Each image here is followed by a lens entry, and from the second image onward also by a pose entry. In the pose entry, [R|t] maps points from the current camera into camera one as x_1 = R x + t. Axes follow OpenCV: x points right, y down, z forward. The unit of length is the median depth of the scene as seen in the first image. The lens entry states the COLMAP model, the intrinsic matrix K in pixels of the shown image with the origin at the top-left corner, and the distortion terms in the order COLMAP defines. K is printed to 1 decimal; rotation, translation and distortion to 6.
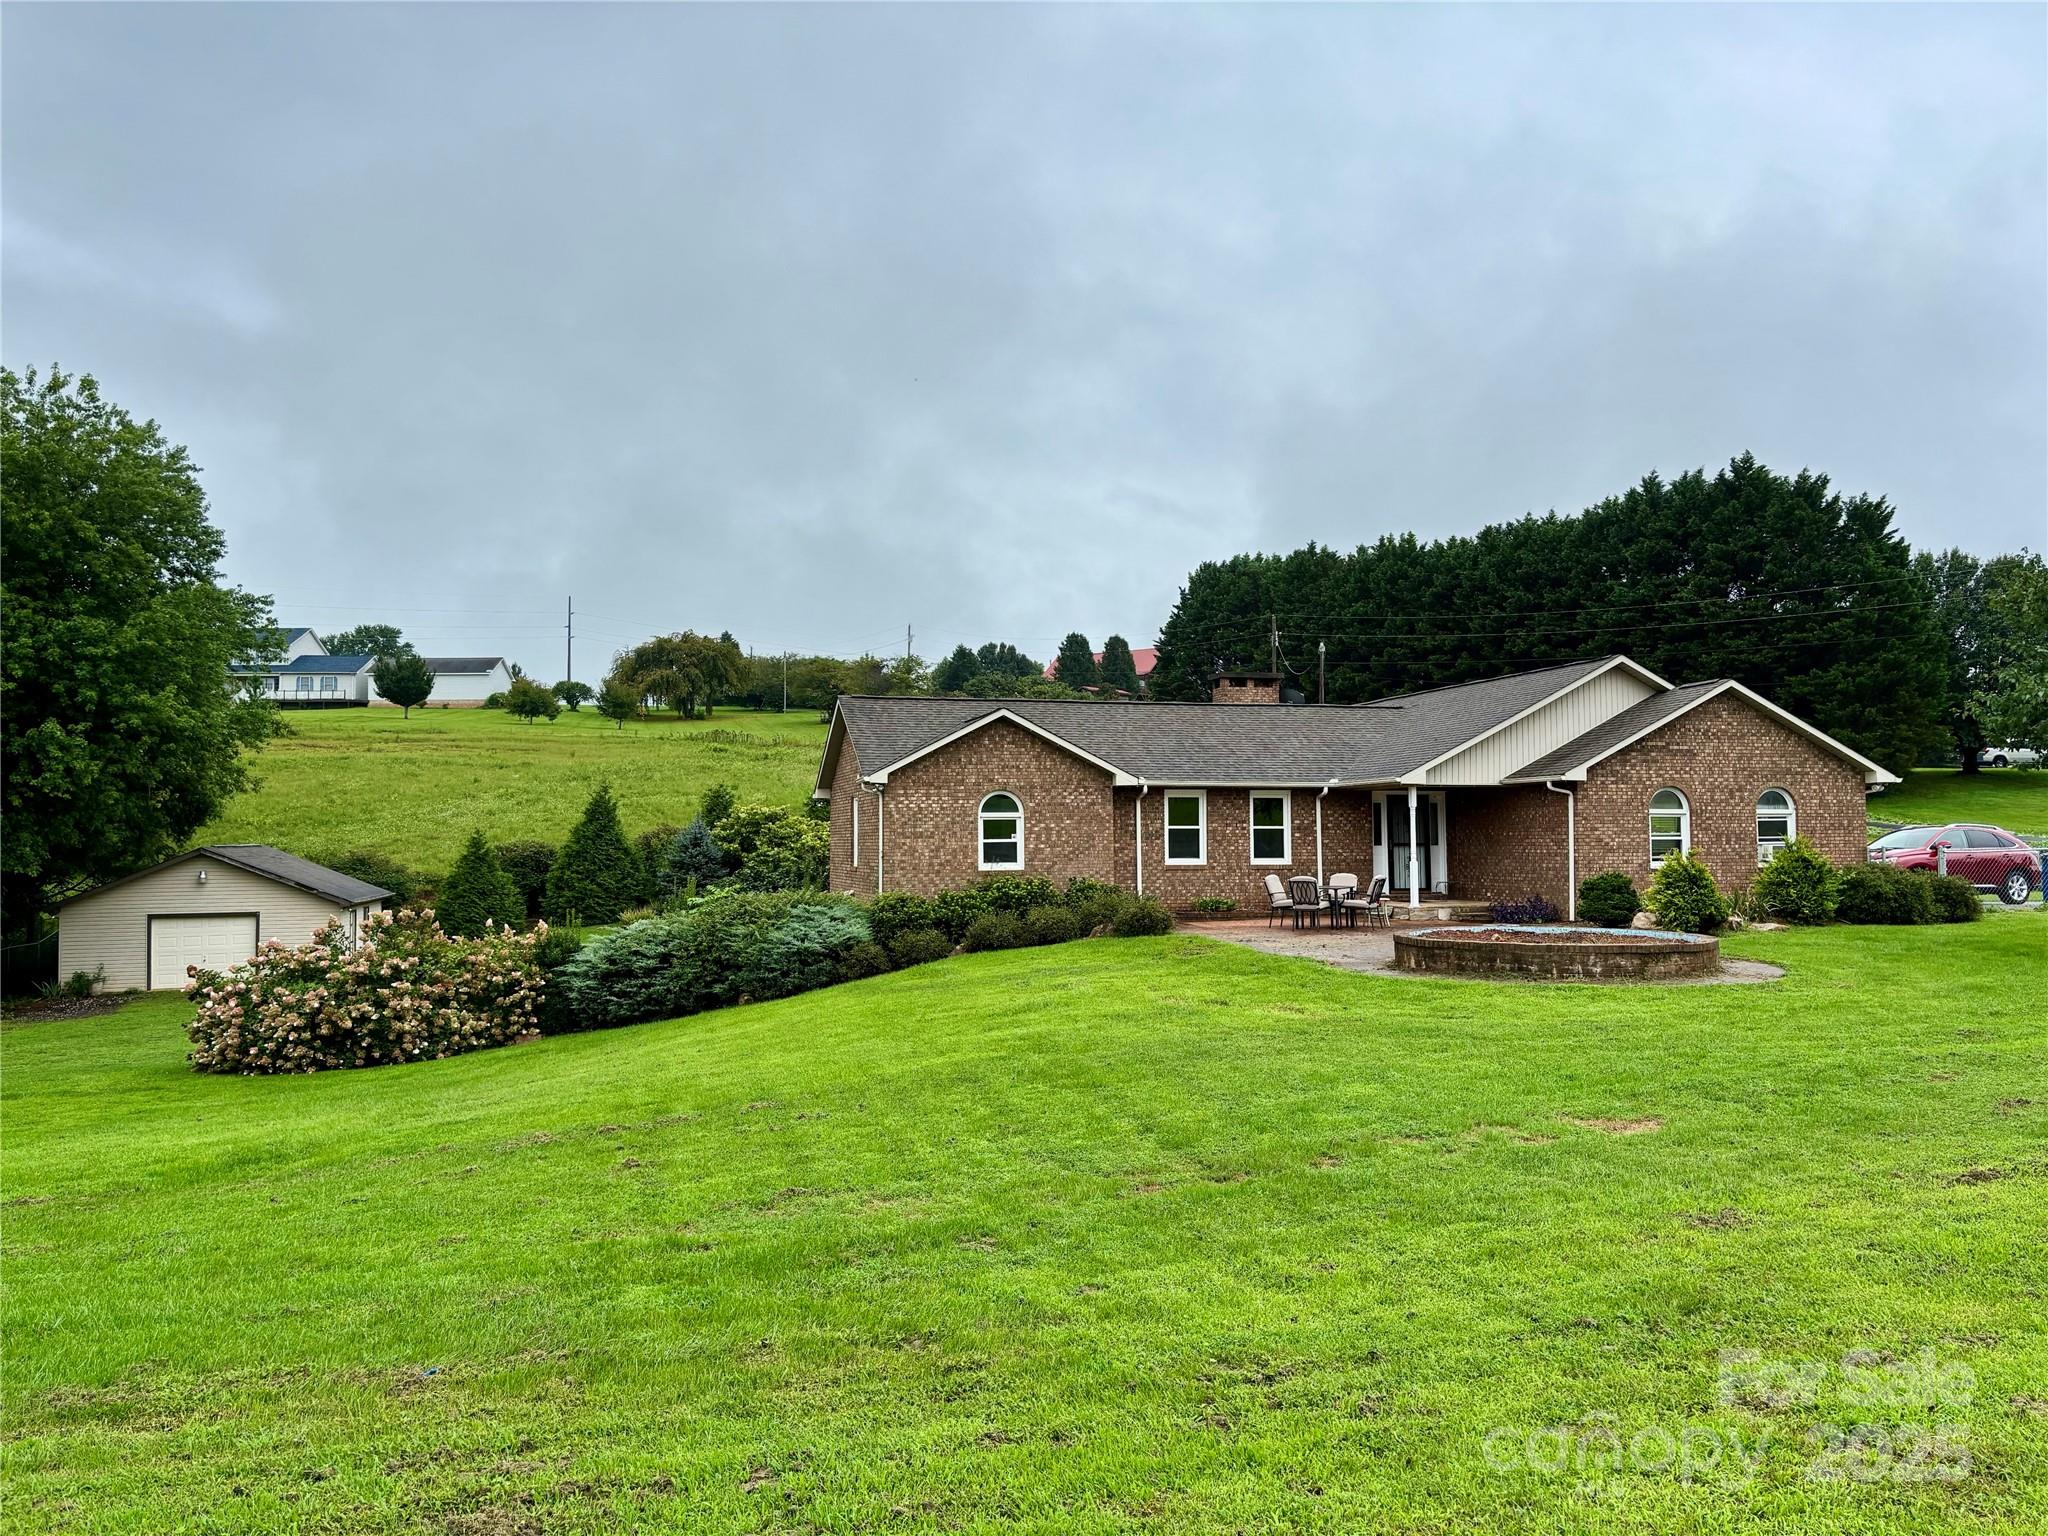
lens RADIAL K [[1539.9, 0, 1024.0], [0, 1539.9, 768.0], [0, 0, 1]] dist [0.000338, 0.002919]
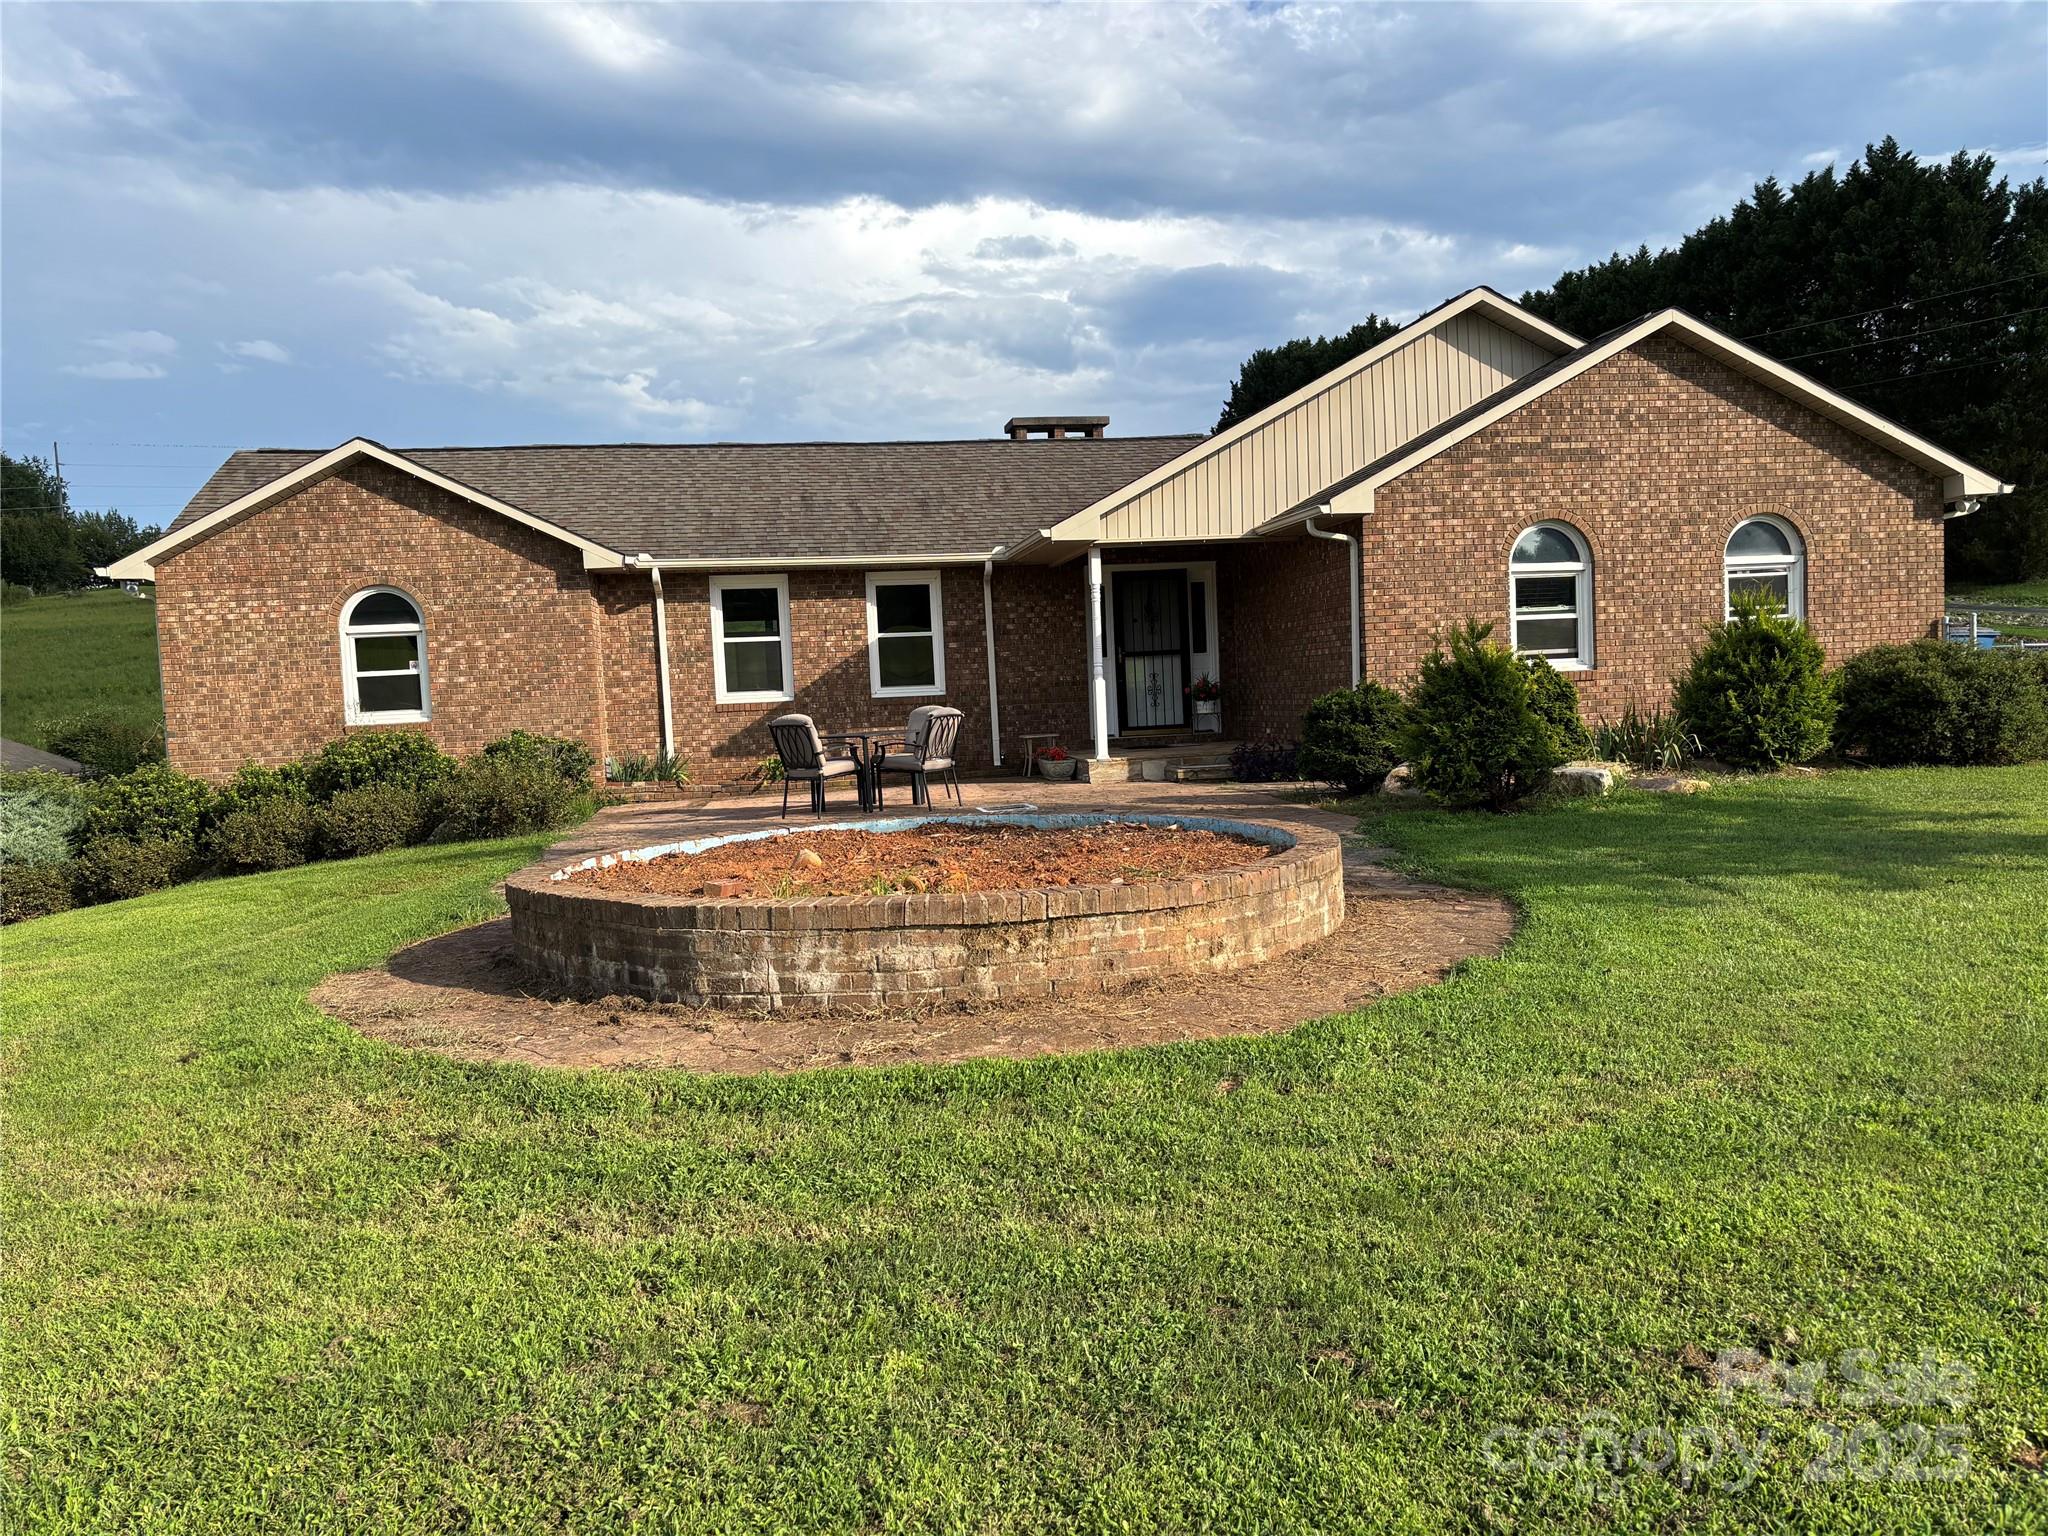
lens RADIAL K [[1593.5, 0, 1024.0], [0, 1593.5, 768.0], [0, 0, 1]] dist [0.089607, -0.114784]
pose [[0.996624, -0.037411, -0.073084, 0.263662], [0.044515, 0.994178, 0.098128, 0.033516], [0.068988, -0.101050, 0.992487, 0.405465]]
